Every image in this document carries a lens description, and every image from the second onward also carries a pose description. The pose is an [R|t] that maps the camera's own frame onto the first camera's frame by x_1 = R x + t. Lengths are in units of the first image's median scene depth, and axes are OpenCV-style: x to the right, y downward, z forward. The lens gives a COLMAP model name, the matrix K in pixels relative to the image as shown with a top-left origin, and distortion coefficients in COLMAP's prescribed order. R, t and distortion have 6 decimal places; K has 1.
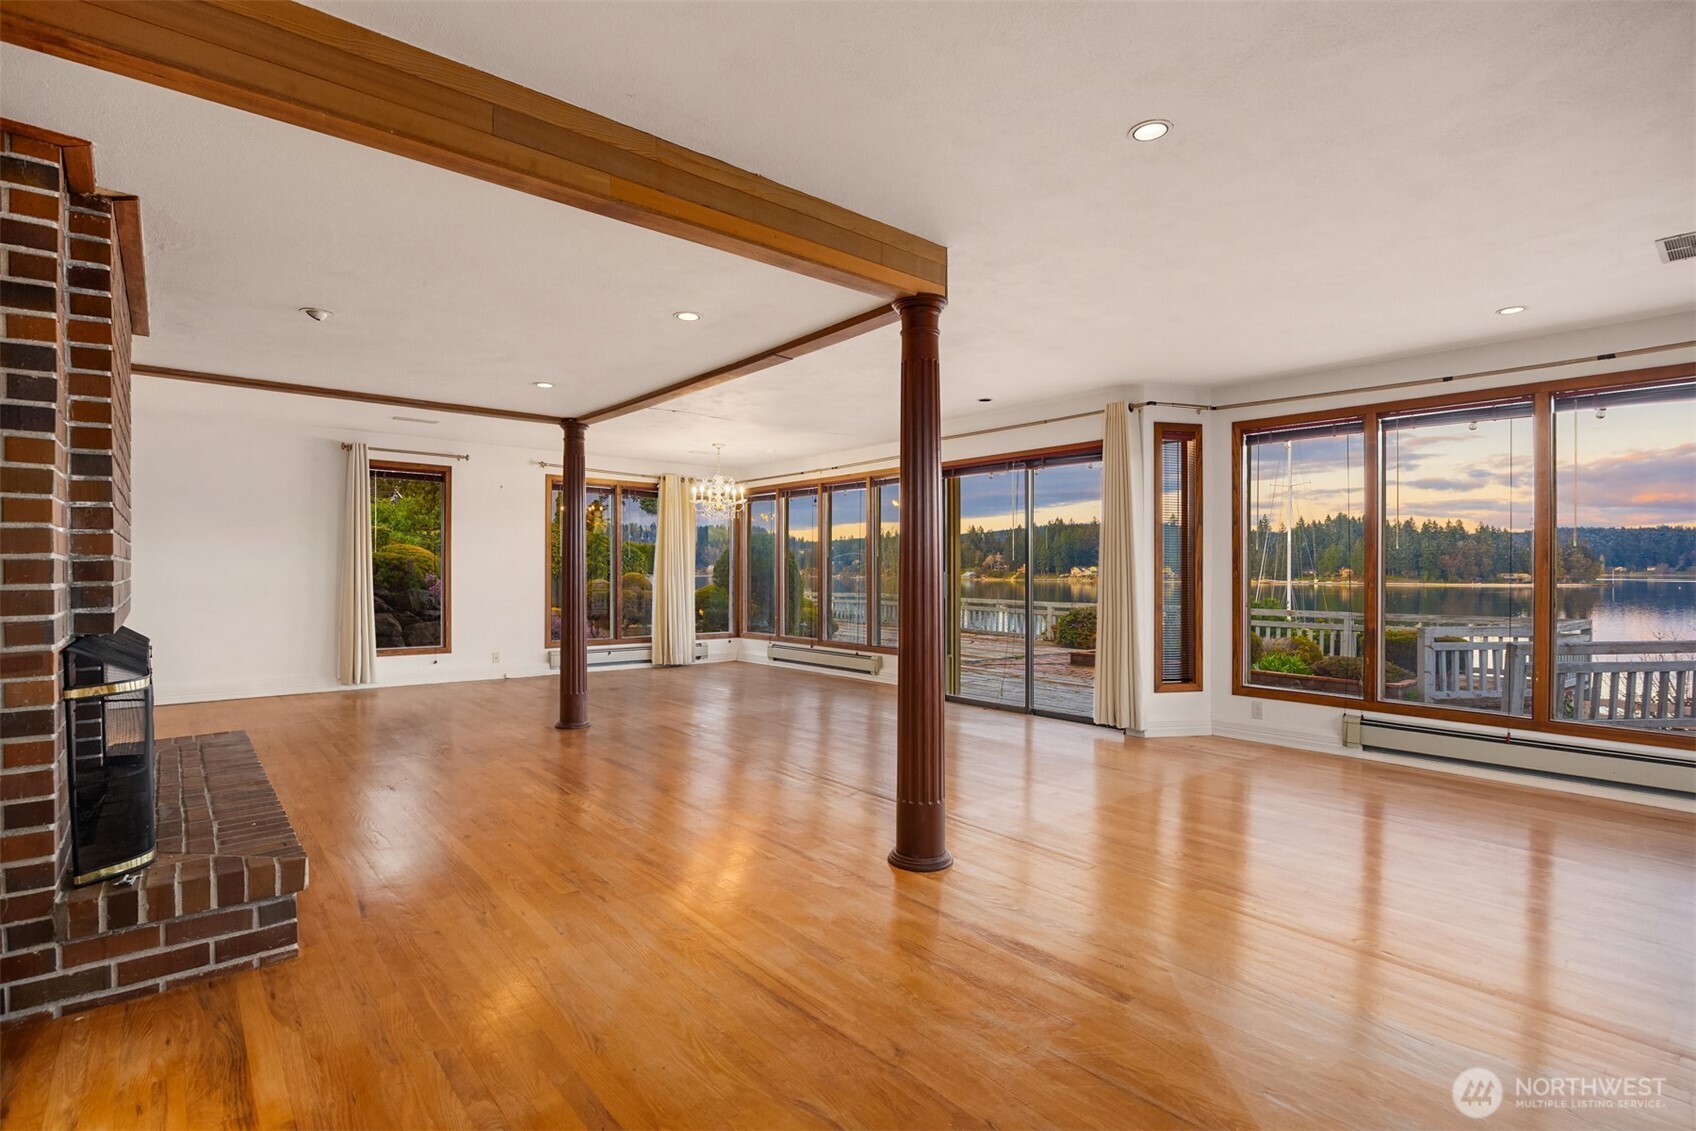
lens RADIAL K [[827.9, 0, 859.1], [0, 827.9, 575.2], [0, 0, 1]] dist [-0.004678, 0.000467]
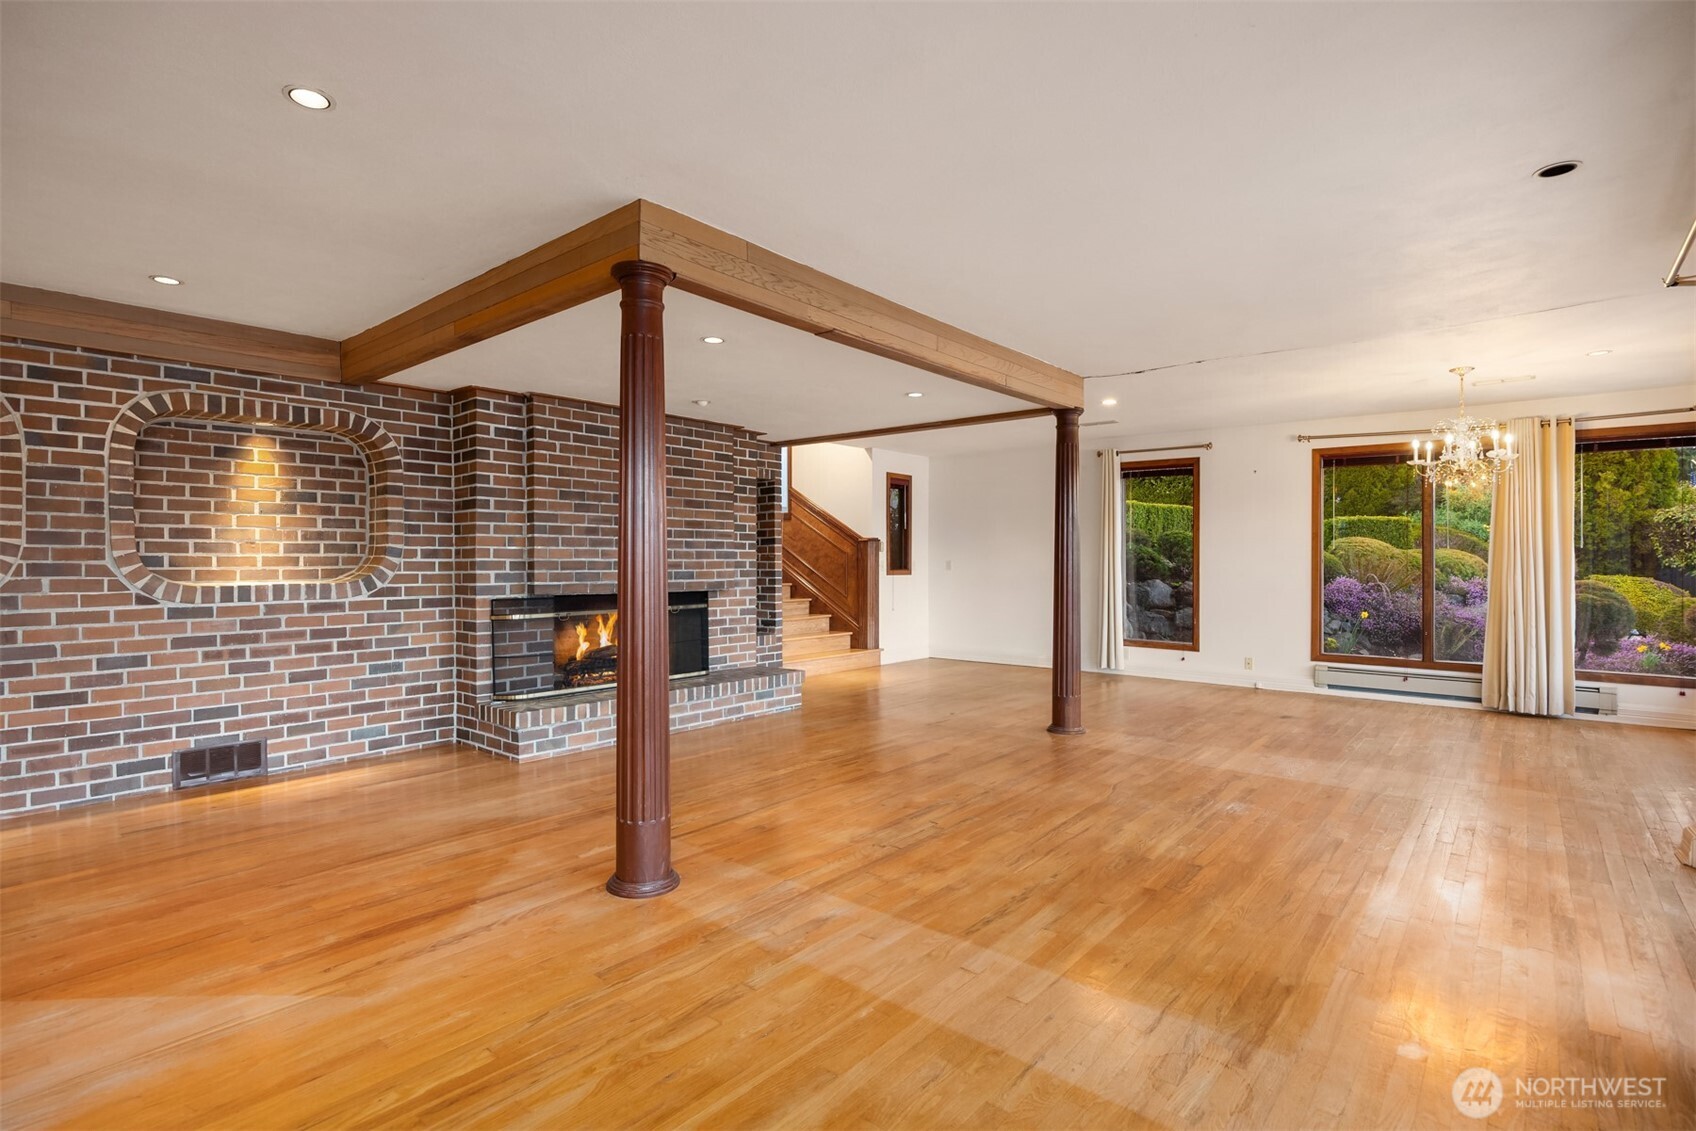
lens RADIAL K [[827.9, 0, 798.0], [0, 827.9, 561.5], [0, 0, 1]] dist [-0.004678, 0.000467]
pose [[0.133612, -0.002393, -0.991031, 0.372897], [-0.007808, 0.999964, -0.003468, -0.003332], [0.991003, 0.008202, 0.133588, 0.388869]]
